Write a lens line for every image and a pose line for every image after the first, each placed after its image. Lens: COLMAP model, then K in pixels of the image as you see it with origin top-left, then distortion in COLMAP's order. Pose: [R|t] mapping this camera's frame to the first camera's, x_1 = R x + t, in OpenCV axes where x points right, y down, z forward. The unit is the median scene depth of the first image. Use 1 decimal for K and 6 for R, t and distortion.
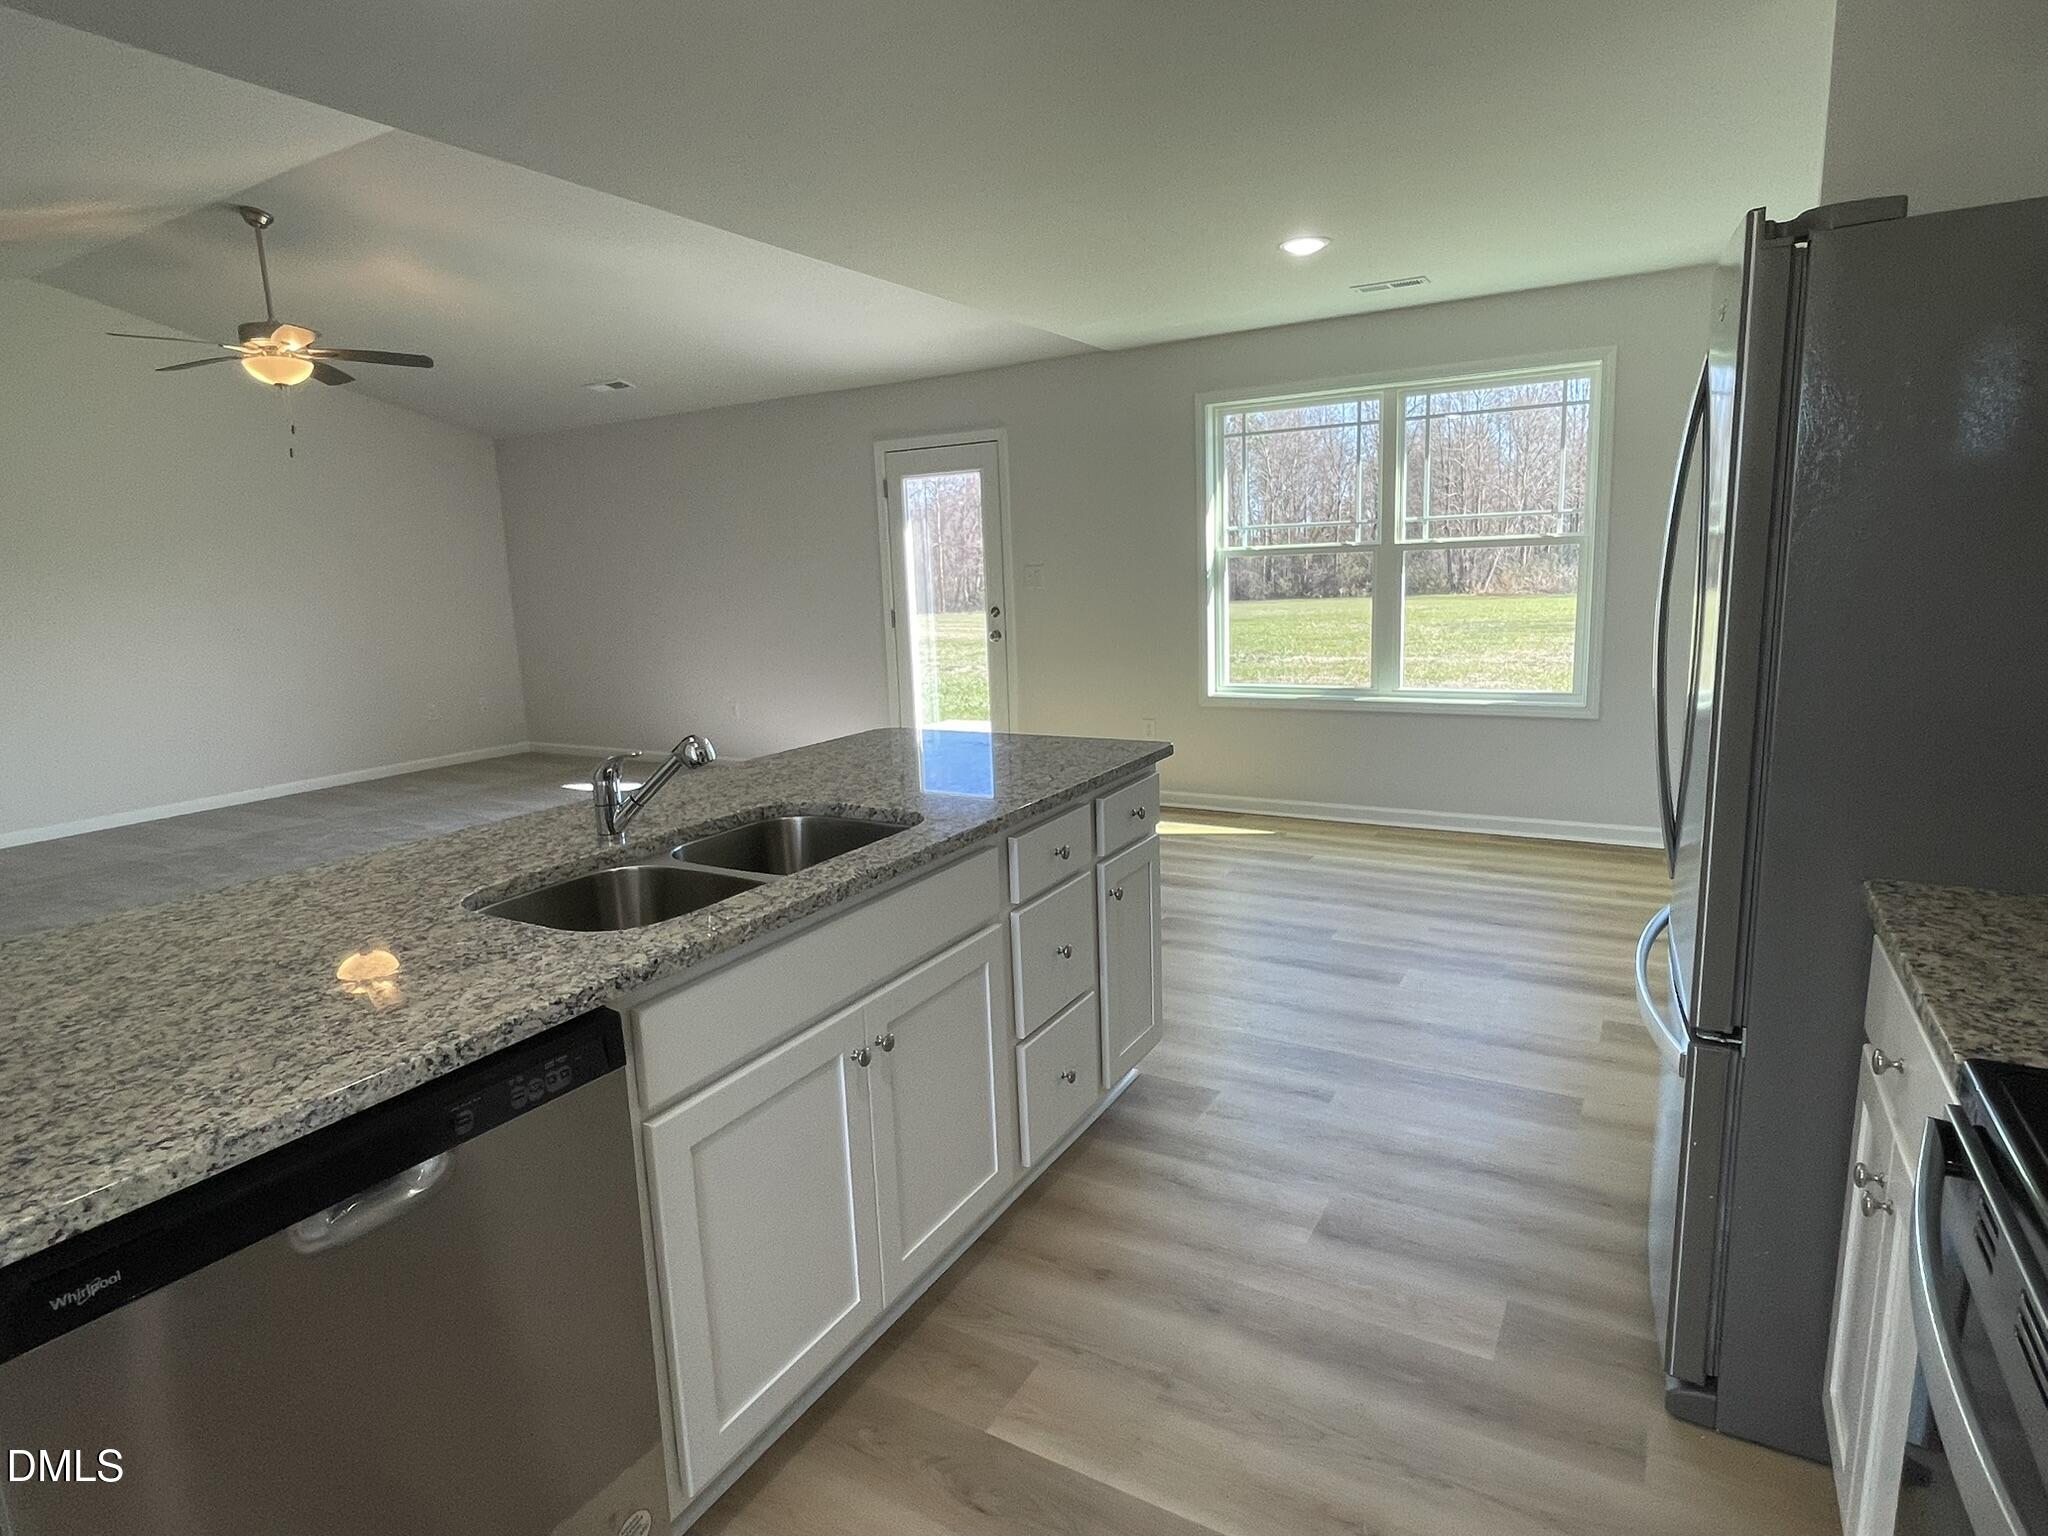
lens RADIAL K [[1083.1, 0, 1027.9], [0, 1083.1, 764.5], [0, 0, 1]] dist [-0.004138, -0.000035]
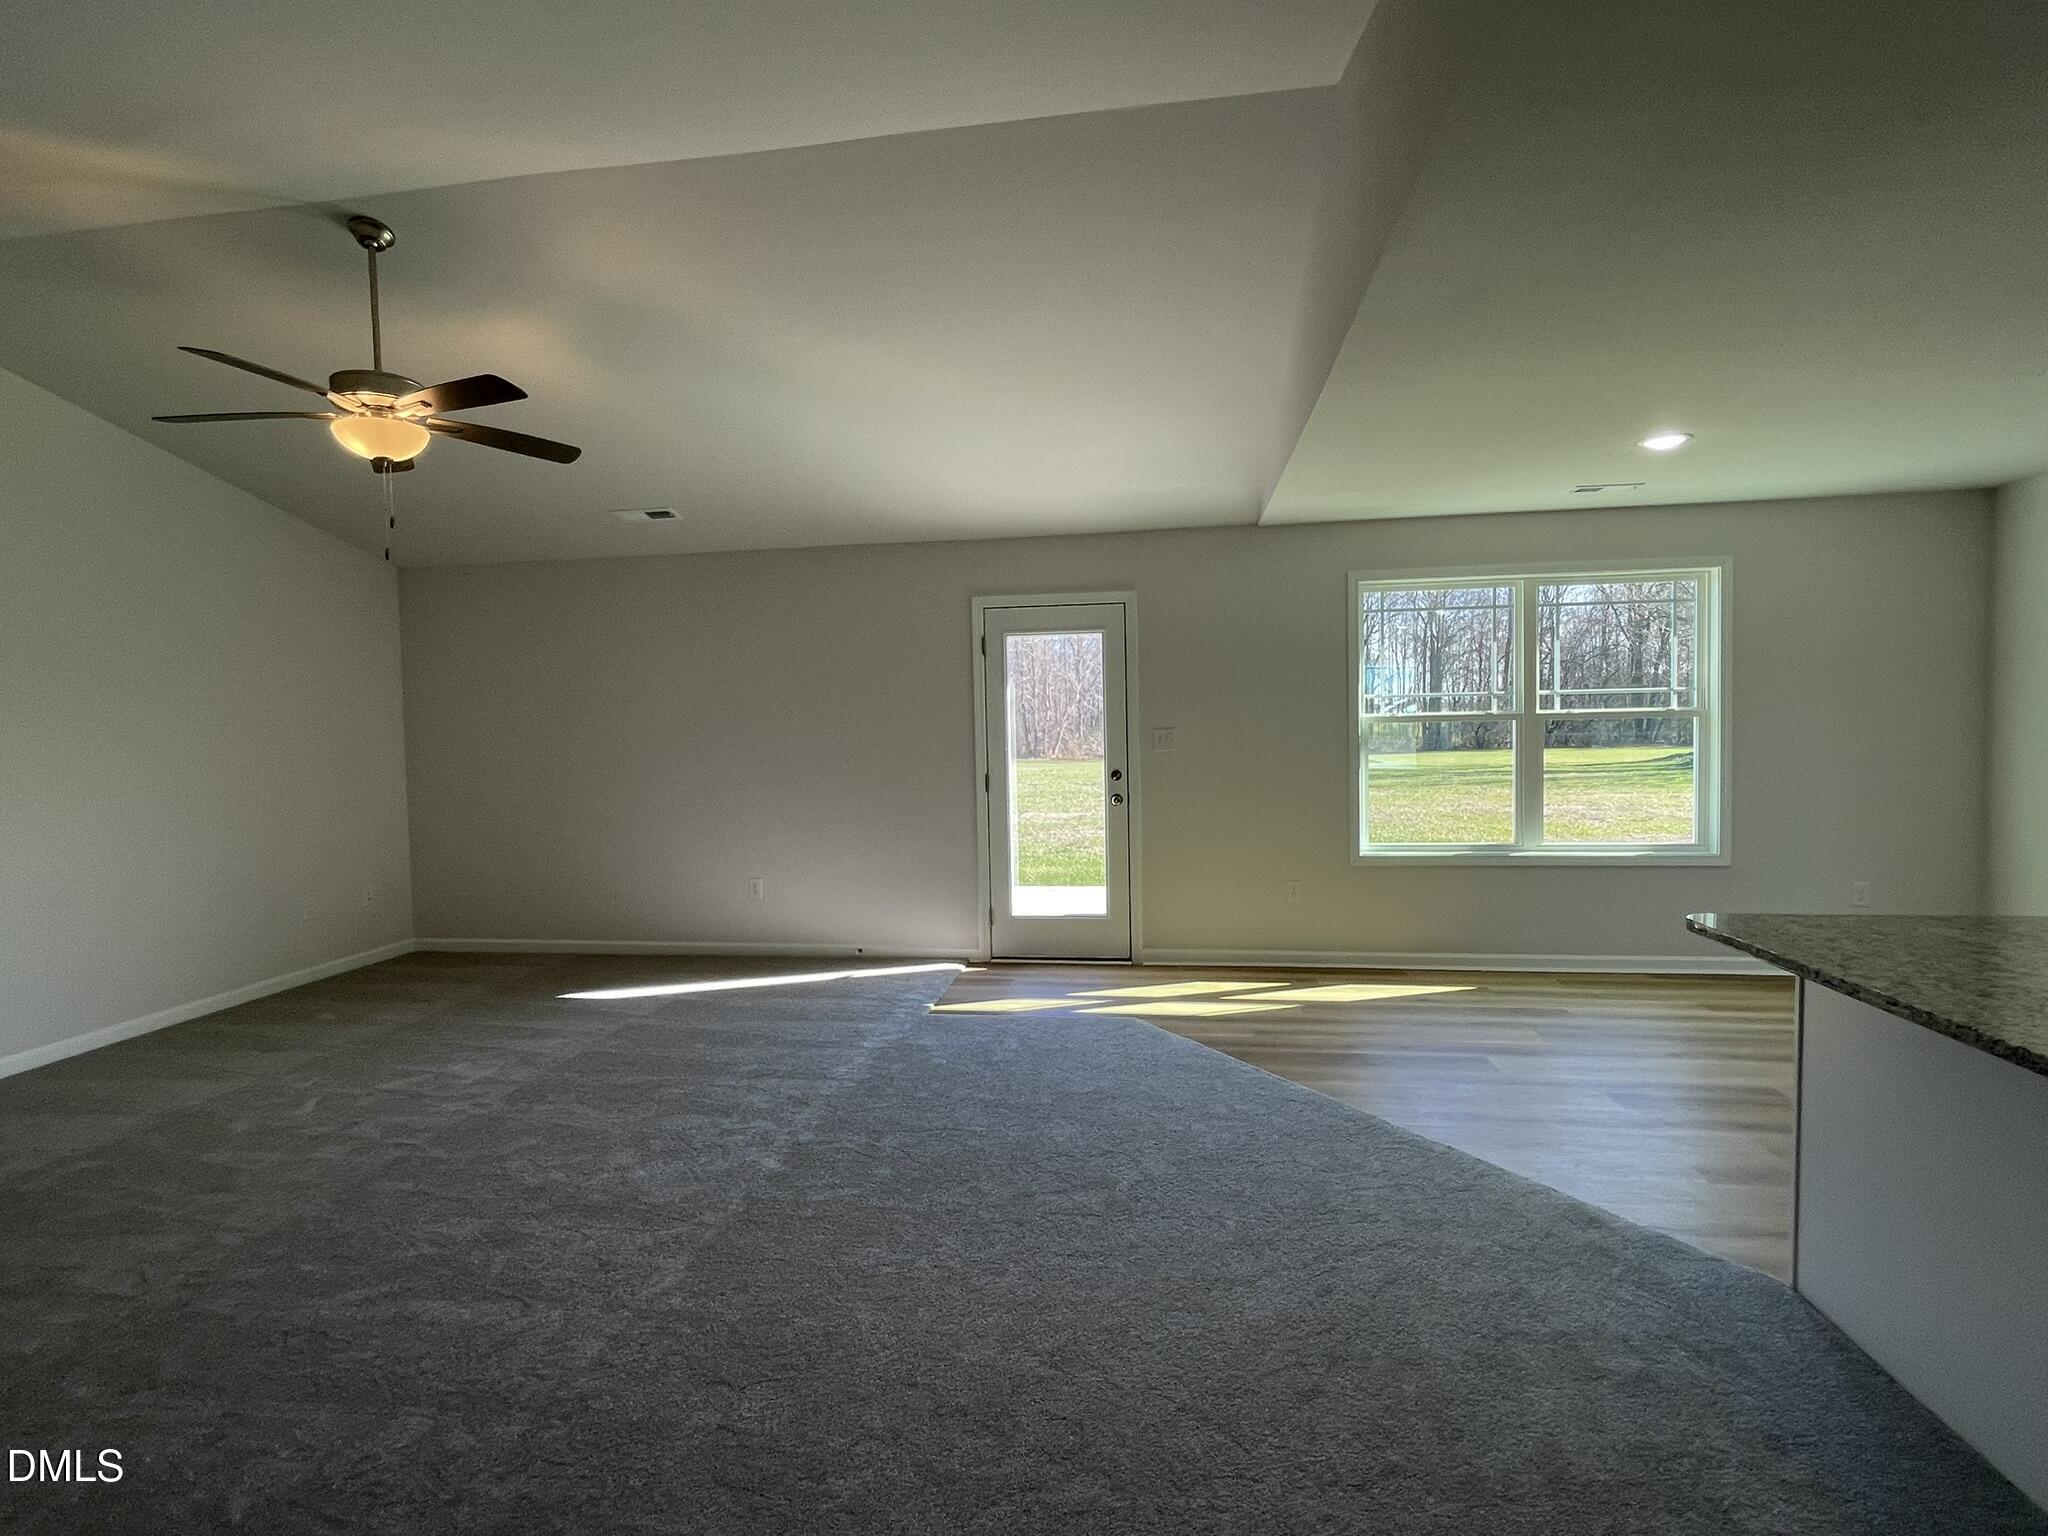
lens RADIAL K [[970.8, 0, 1018.7], [0, 970.8, 765.1], [0, 0, 1]] dist [0.002868, -0.000200]
pose [[0.929971, 0.001886, 0.367628, -0.482398], [0.052562, 0.989031, -0.138037, -0.038582], [-0.363856, 0.147694, 0.919671, 0.261811]]
